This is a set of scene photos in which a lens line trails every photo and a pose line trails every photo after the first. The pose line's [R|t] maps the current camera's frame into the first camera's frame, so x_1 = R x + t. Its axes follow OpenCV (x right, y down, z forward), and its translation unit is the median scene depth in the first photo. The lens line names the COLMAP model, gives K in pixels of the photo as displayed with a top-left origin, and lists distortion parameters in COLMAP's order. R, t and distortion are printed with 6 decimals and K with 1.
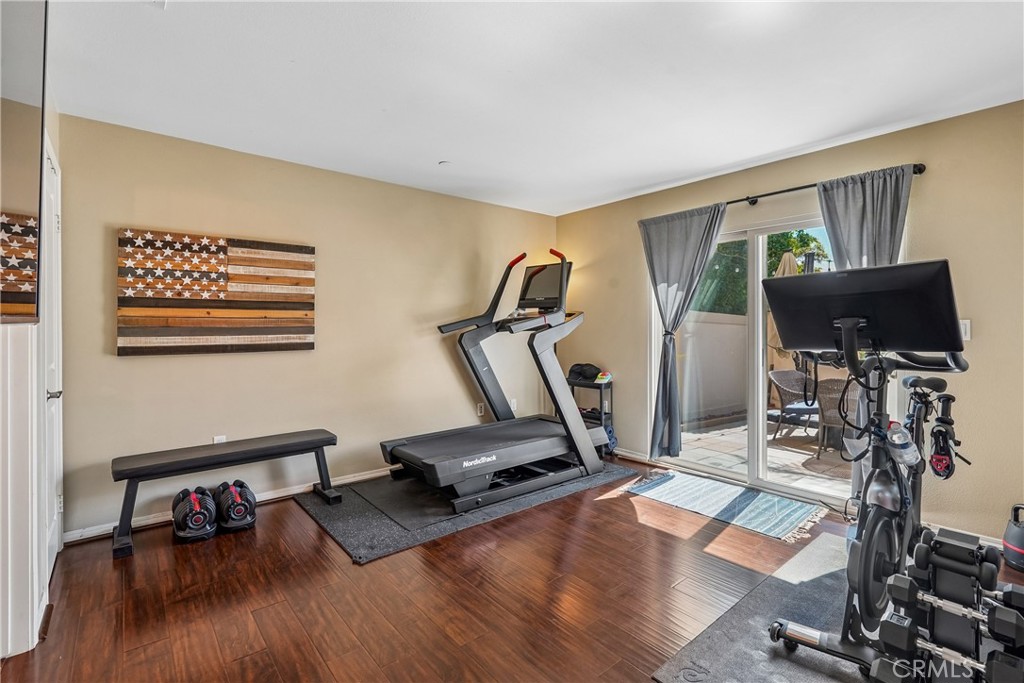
lens RADIAL K [[469.7, 0, 512.3], [0, 469.7, 338.6], [0, 0, 1]] dist [-0.003920, -0.000234]
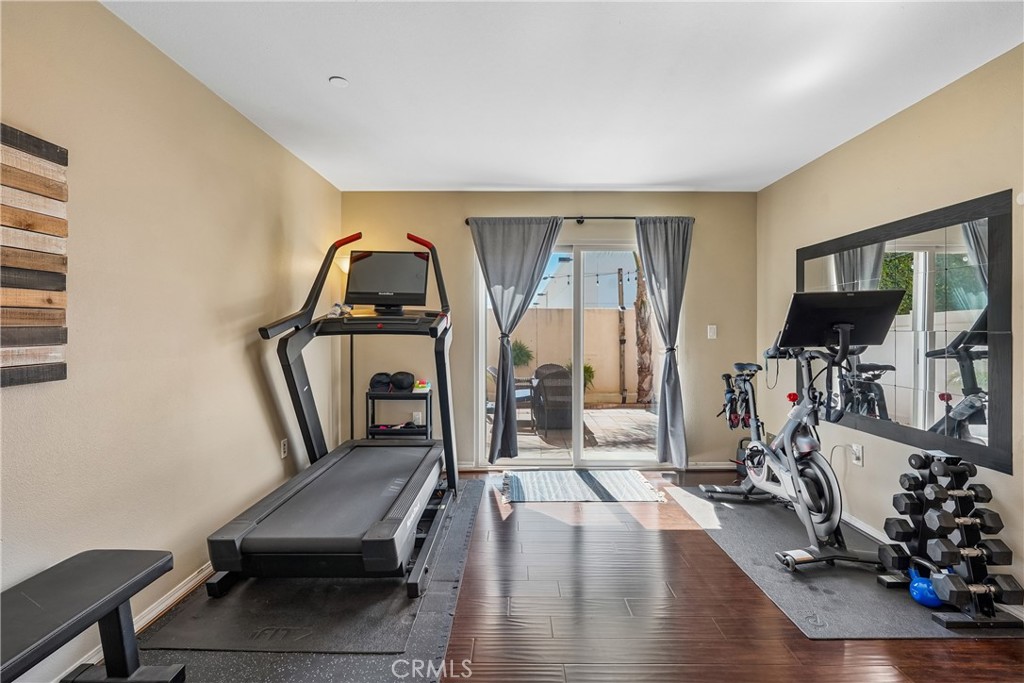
lens RADIAL K [[469.7, 0, 512.3], [0, 469.7, 338.6], [0, 0, 1]] dist [-0.003920, -0.000234]
pose [[0.647092, -0.013827, 0.762287, -0.435578], [0.017388, 0.999843, 0.003376, -0.008276], [-0.762214, 0.011070, 0.647231, 0.346551]]
